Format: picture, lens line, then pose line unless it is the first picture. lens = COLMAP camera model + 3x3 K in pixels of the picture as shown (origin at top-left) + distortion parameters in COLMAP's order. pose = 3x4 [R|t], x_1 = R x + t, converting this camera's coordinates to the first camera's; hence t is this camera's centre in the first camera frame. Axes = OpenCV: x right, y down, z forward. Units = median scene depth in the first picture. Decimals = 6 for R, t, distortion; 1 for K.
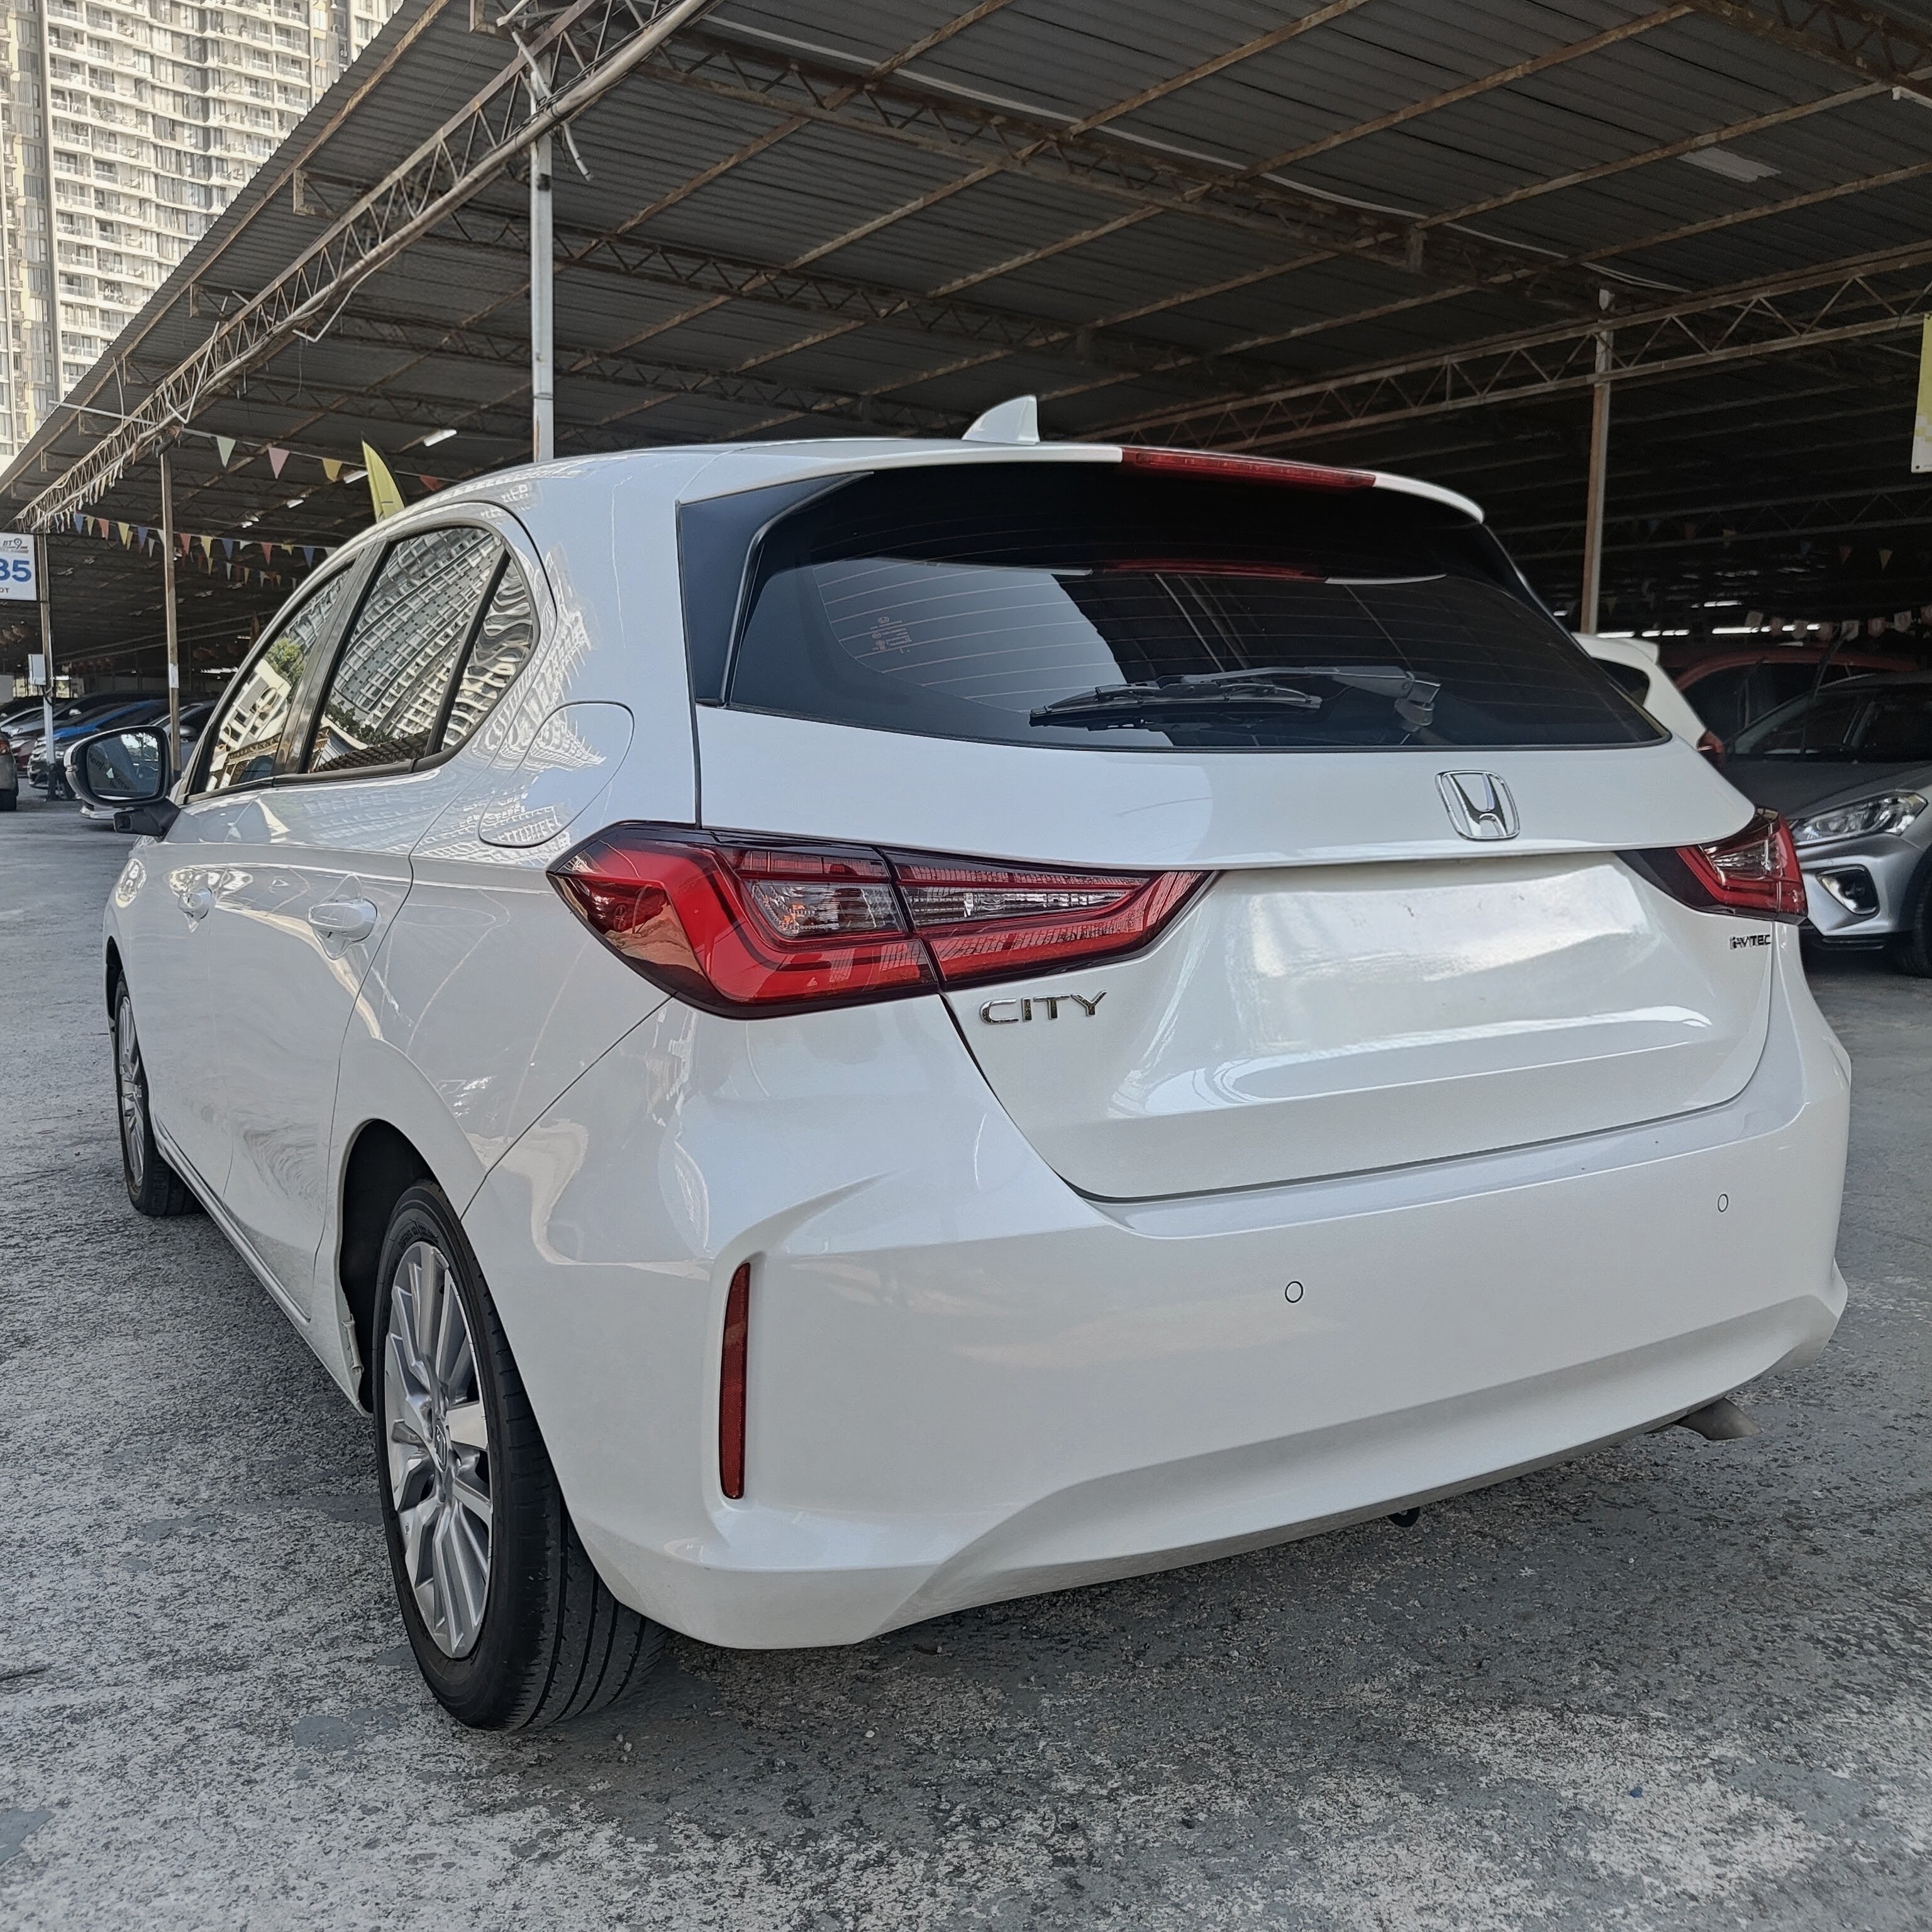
lens RADIAL K [[1851.6, 0, 931.8], [0, 1851.6, 968.4], [0, 0, 1]] dist [-0.020676, 0.015666]
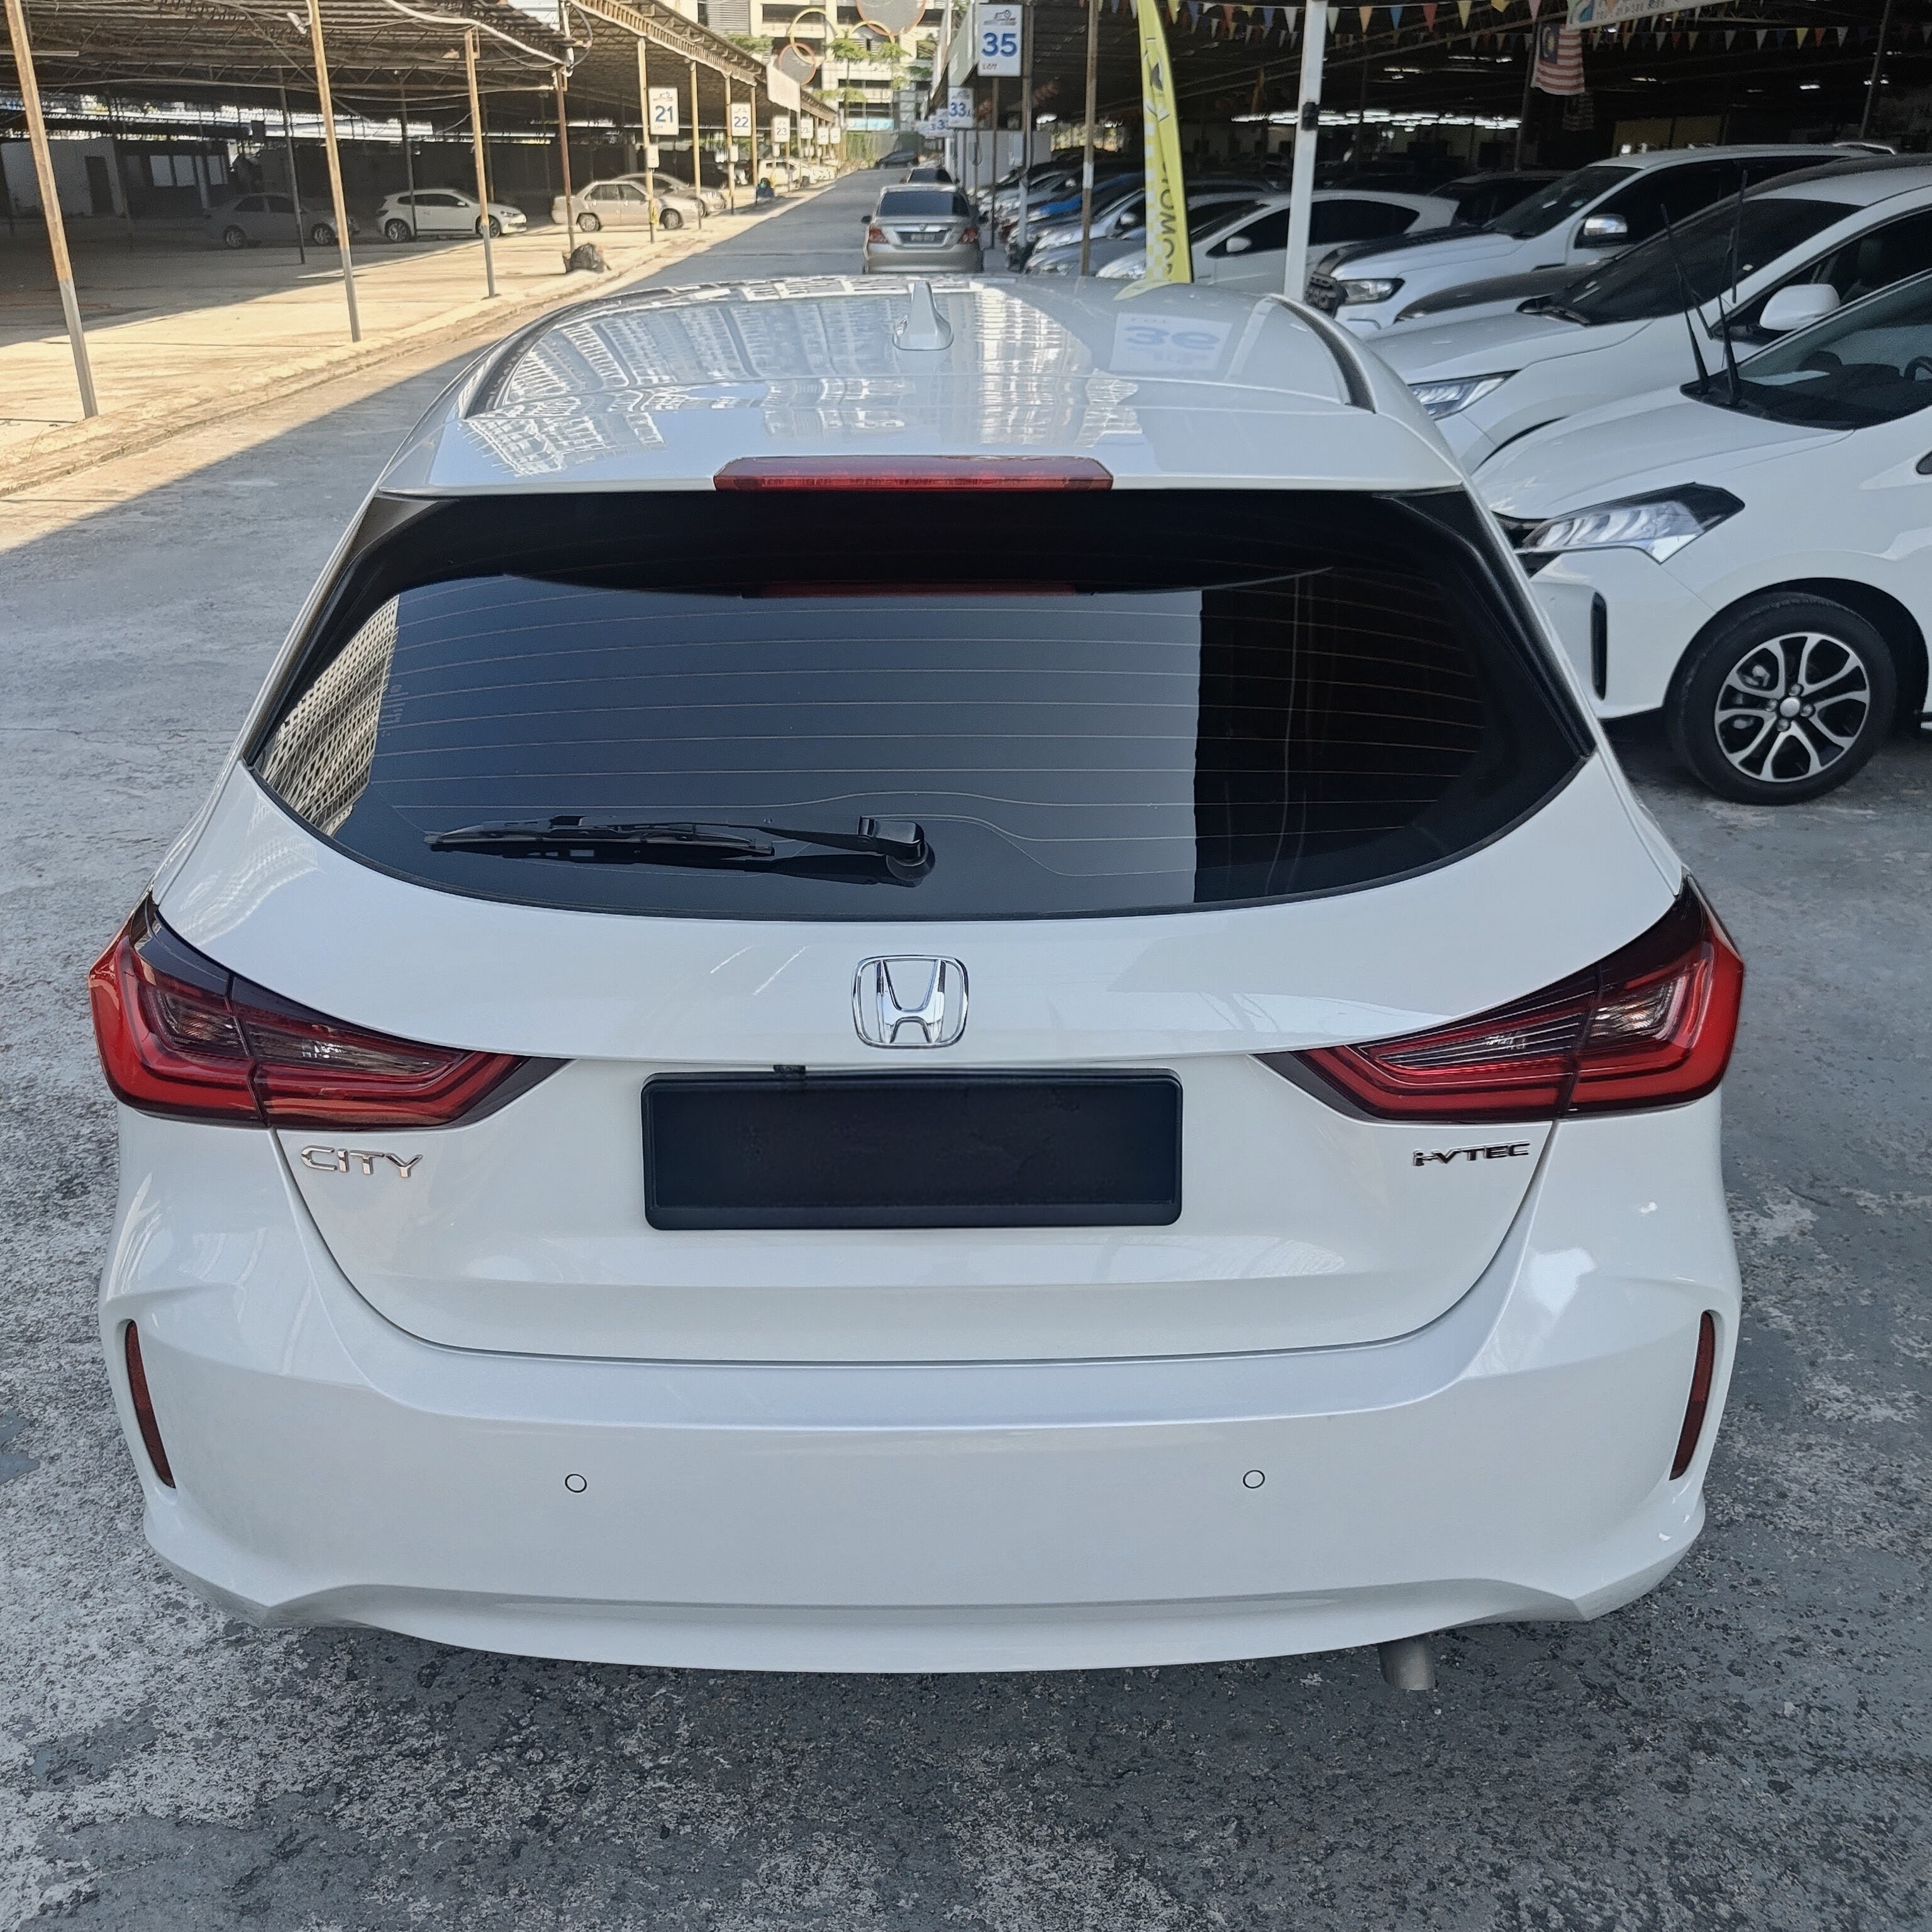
lens RADIAL K [[1851.6, 0, 931.8], [0, 1851.6, 968.4], [0, 0, 1]] dist [-0.020676, 0.015666]
pose [[0.857042, 0.199138, -0.475209, 0.565978], [-0.058741, 0.954043, 0.293856, -0.282953], [0.511887, -0.223933, 0.829352, 0.249728]]
